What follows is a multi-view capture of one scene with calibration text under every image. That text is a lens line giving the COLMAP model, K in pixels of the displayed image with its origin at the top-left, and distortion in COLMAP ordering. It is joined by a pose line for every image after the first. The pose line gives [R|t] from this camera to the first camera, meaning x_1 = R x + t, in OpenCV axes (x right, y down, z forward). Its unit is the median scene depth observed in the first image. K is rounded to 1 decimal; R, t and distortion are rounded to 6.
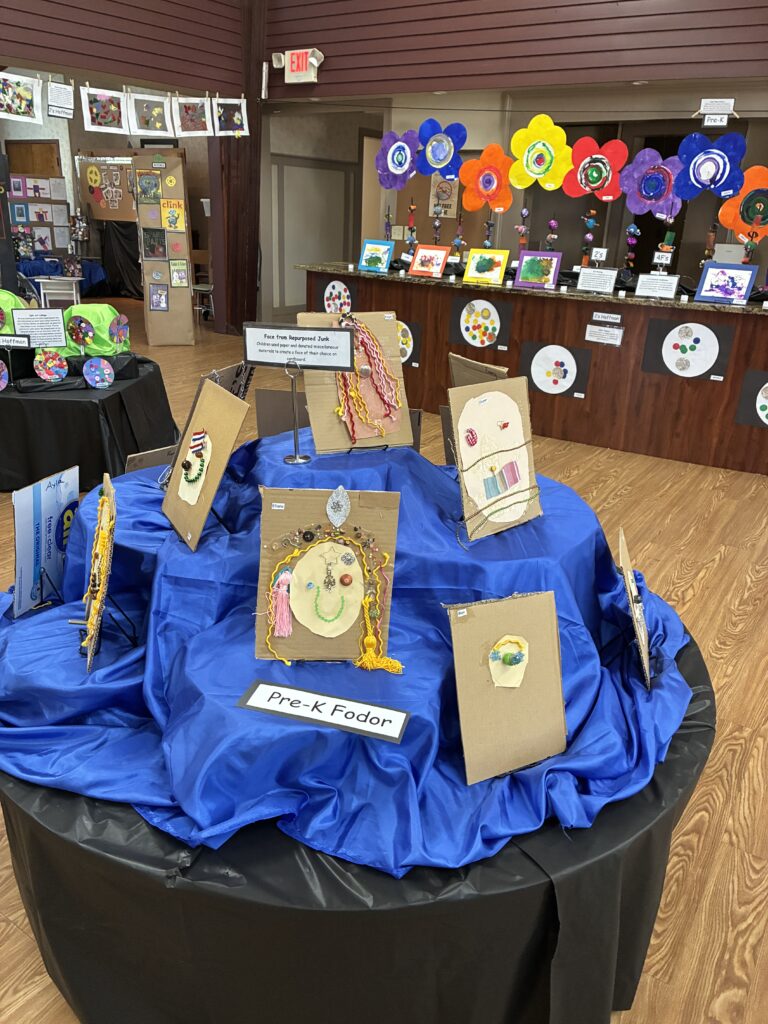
lens RADIAL K [[771.0, 0, 373.0], [0, 771.0, 511.3], [0, 0, 1]] dist [0.023405, 0.004582]
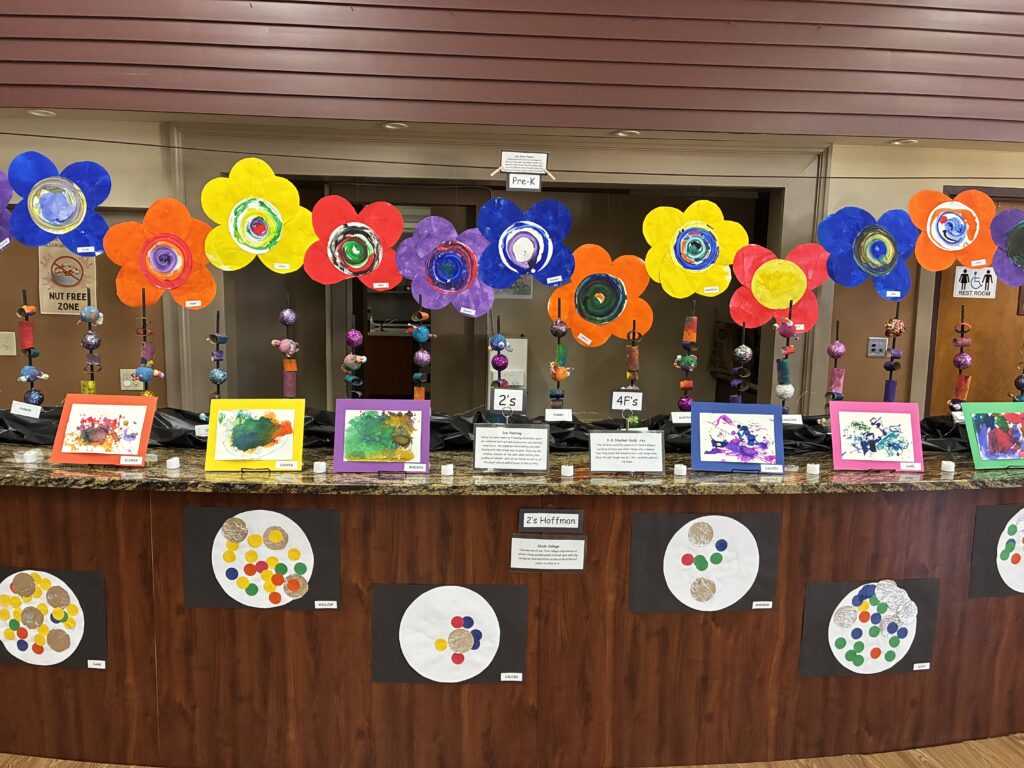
lens RADIAL K [[781.8, 0, 506.9], [0, 781.8, 384.6], [0, 0, 1]] dist [0.047440, -0.056243]
pose [[0.792650, -0.092971, 0.602546, -0.013891], [0.231144, 0.960349, -0.155891, -0.233365], [-0.564161, 0.262842, 0.782711, 0.532124]]
